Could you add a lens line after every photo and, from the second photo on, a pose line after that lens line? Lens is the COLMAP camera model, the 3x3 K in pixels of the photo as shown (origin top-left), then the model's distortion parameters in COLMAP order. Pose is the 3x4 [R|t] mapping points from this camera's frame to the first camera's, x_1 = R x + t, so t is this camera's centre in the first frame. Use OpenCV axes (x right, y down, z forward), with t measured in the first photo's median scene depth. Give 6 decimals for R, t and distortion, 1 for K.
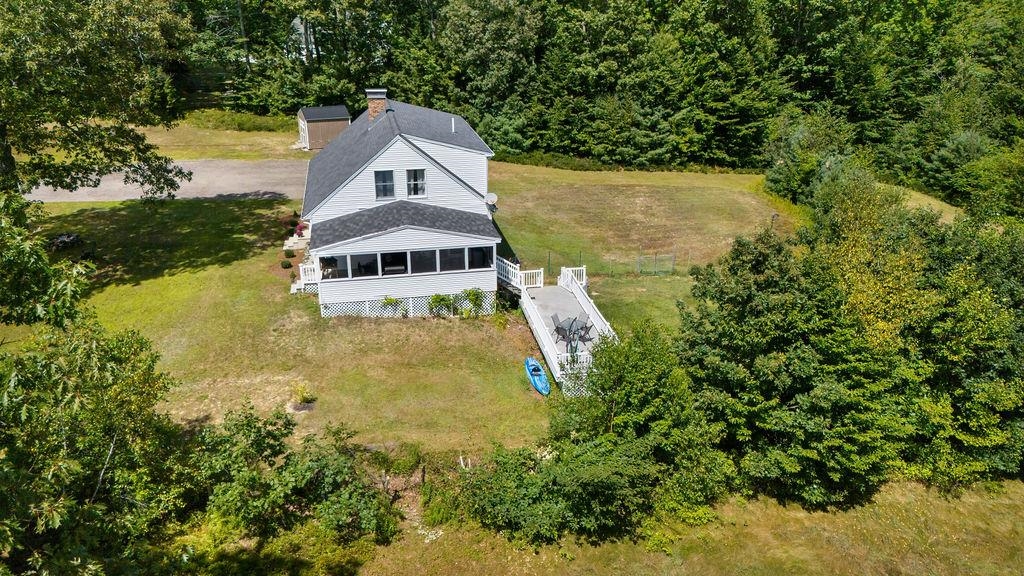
lens RADIAL K [[757.0, 0, 512.9], [0, 757.0, 287.6], [0, 0, 1]] dist [0.048951, -0.028340]
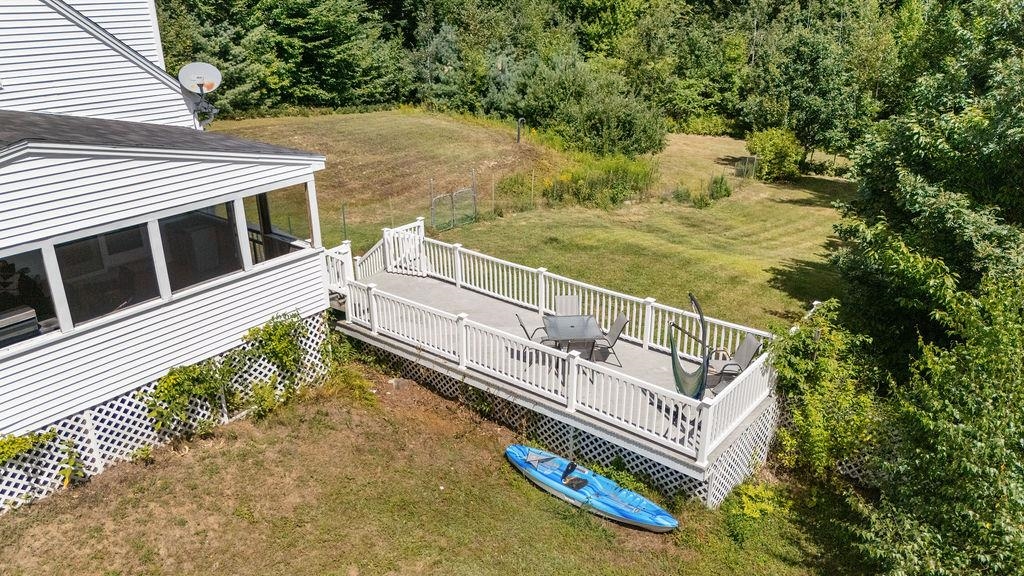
lens RADIAL K [[757.0, 0, 512.6], [0, 757.0, 291.0], [0, 0, 1]] dist [0.048951, -0.028340]
pose [[0.757542, -0.253189, 0.601685, -0.083343], [0.247334, 0.964322, 0.094385, -0.008206], [-0.604115, 0.077317, 0.793137, 0.319429]]
